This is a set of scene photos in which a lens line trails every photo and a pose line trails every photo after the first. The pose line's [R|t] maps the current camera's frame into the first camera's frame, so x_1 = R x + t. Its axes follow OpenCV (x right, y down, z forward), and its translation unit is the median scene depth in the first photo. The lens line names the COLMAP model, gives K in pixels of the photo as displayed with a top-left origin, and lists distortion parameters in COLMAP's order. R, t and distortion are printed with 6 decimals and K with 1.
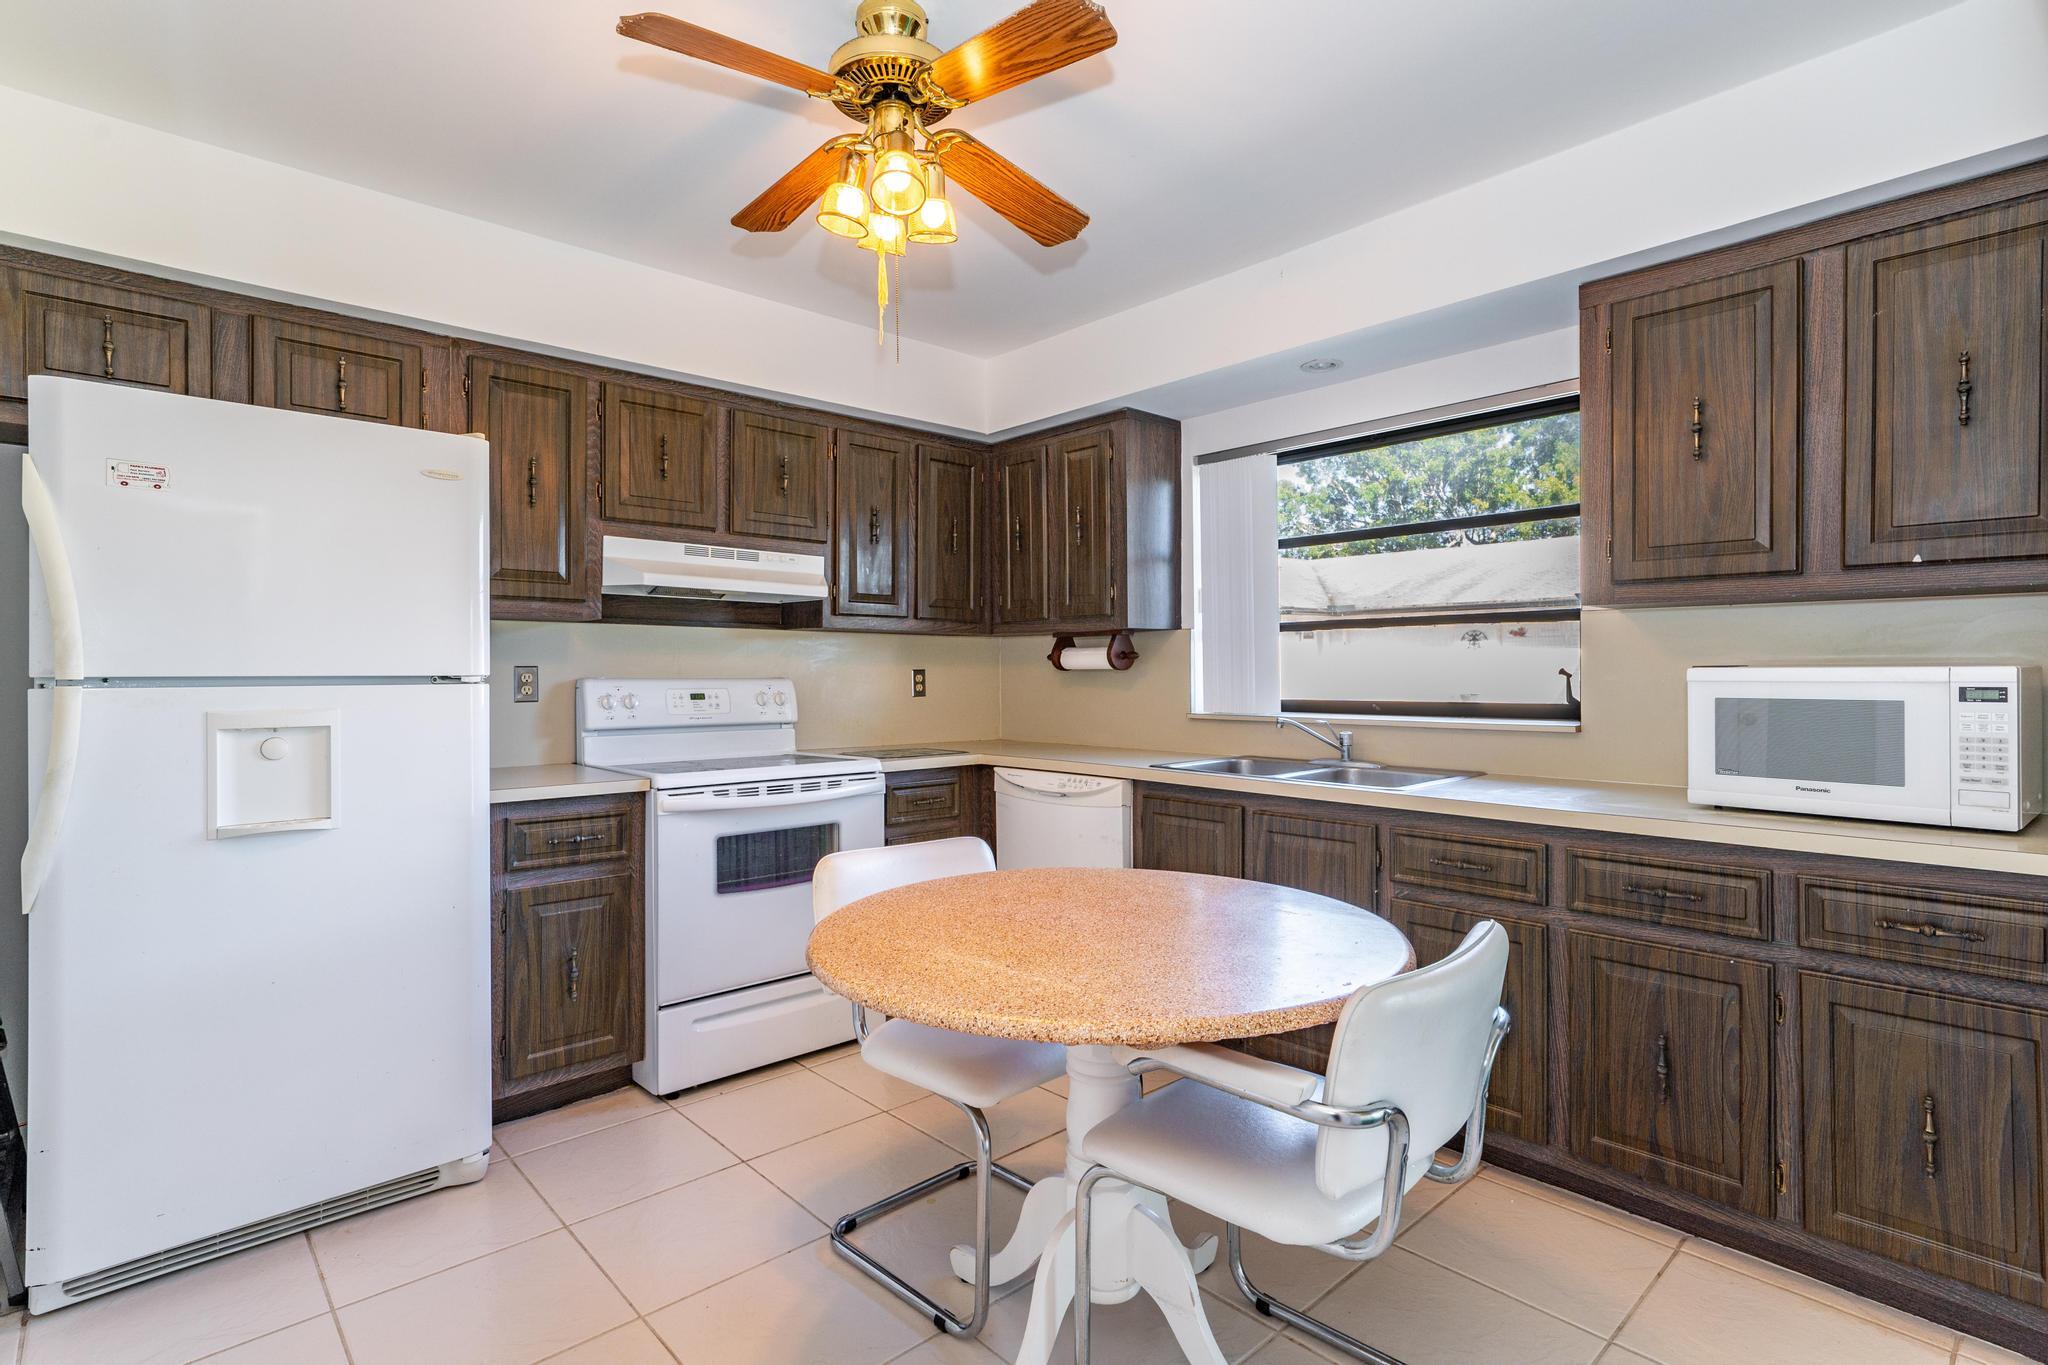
lens RADIAL K [[980.7, 0, 1024.0], [0, 980.7, 682.5], [0, 0, 1]] dist [-0.004205, -0.000084]
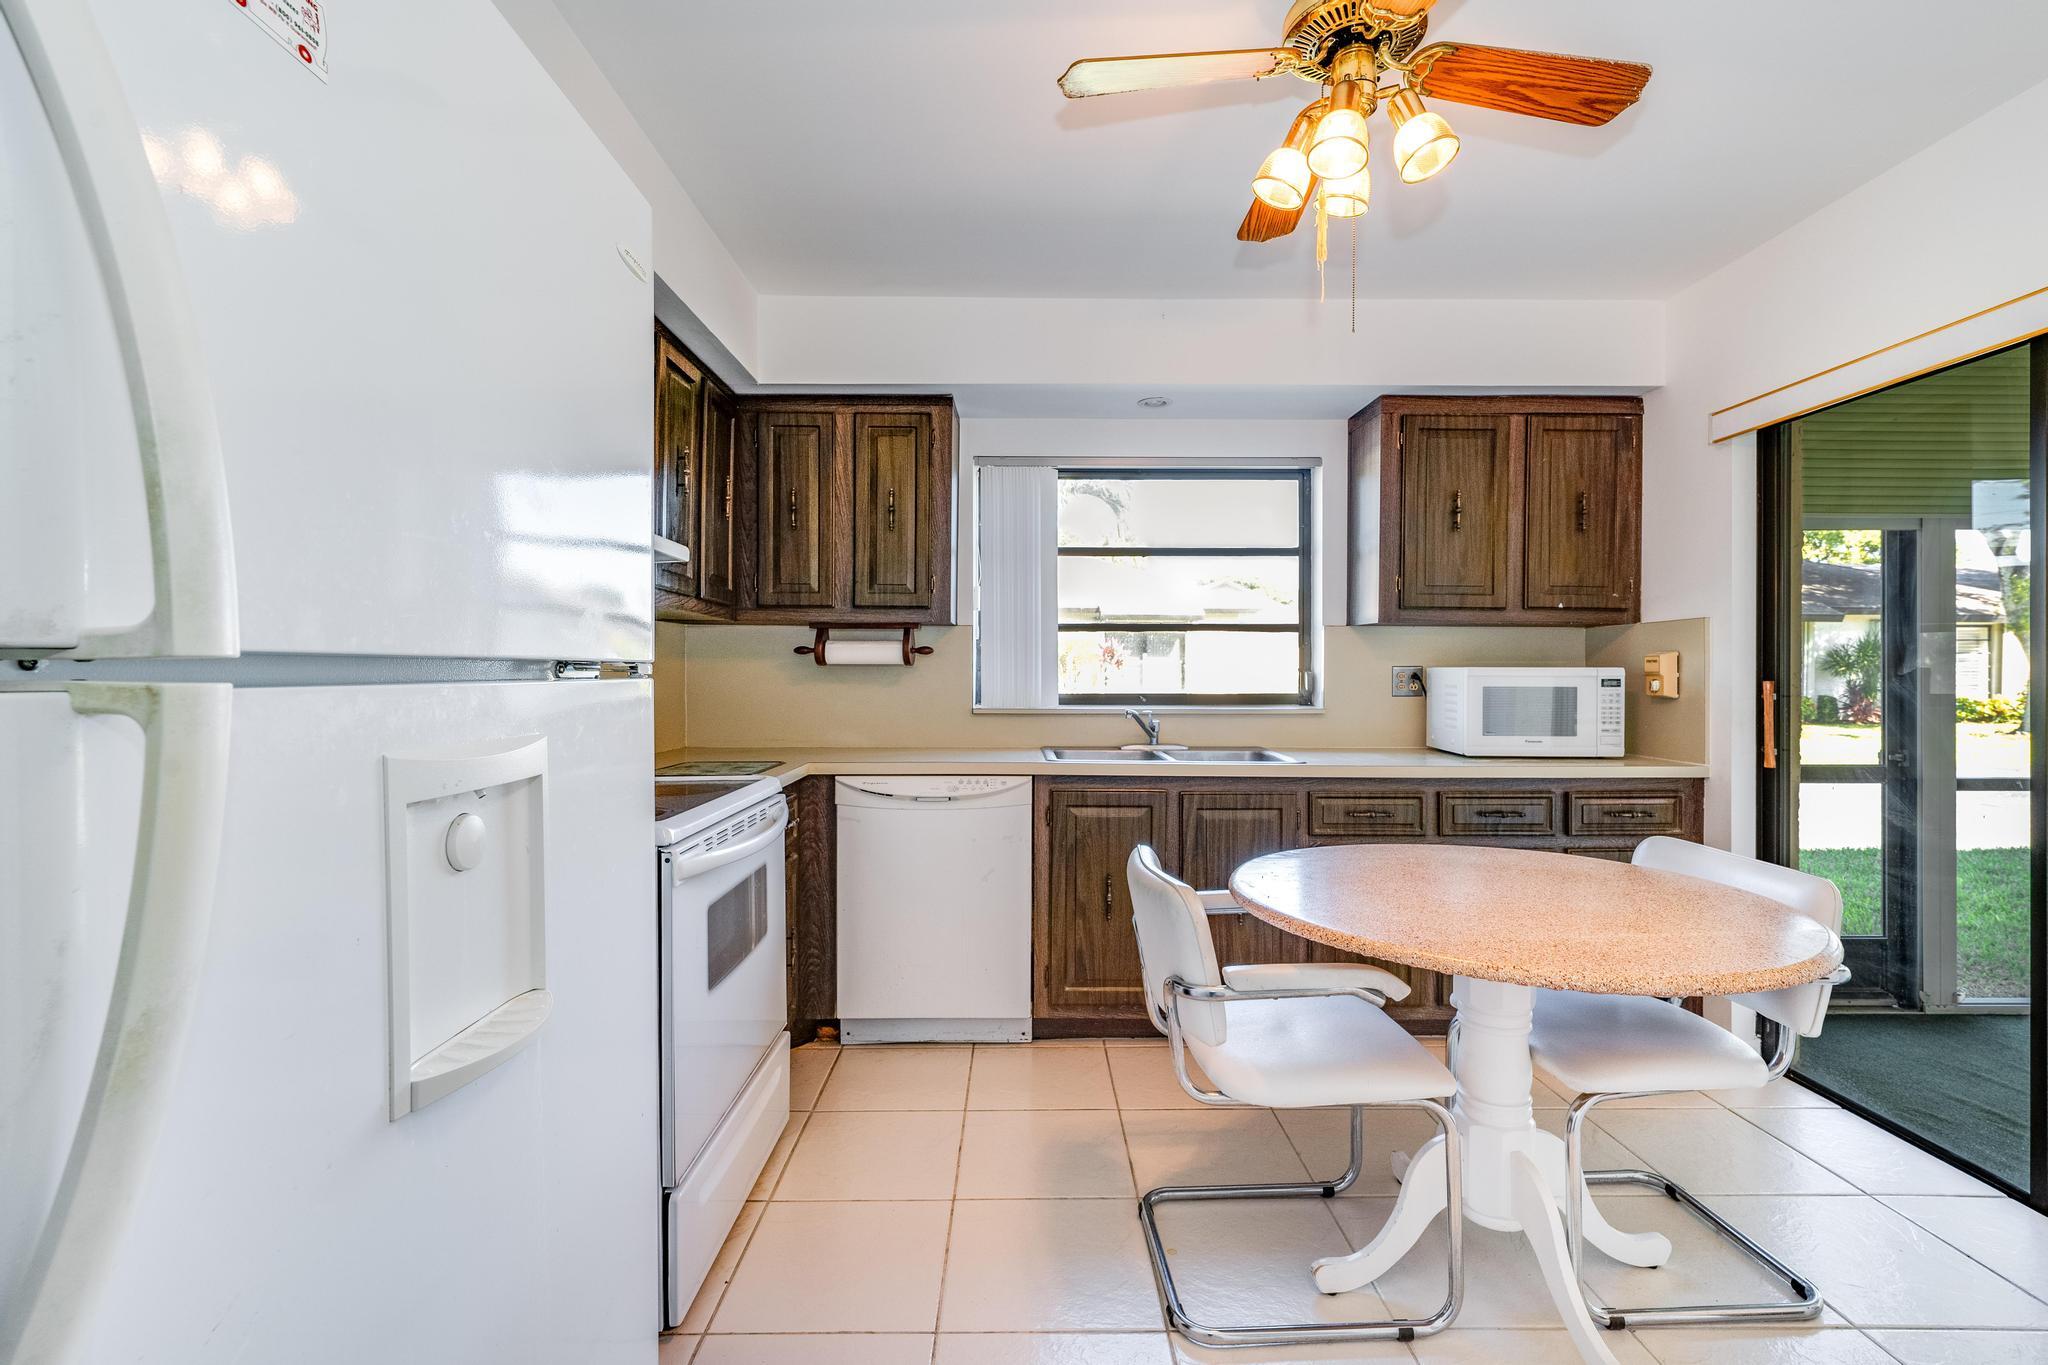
lens RADIAL K [[904.3, 0, 1024.0], [0, 904.3, 682.5], [0, 0, 1]] dist [0.001673, 0.000342]
pose [[0.673454, -0.003909, 0.739219, -0.688939], [0.003086, 0.999992, 0.002476, 0.002575], [-0.739222, 0.000614, 0.673461, 0.463967]]
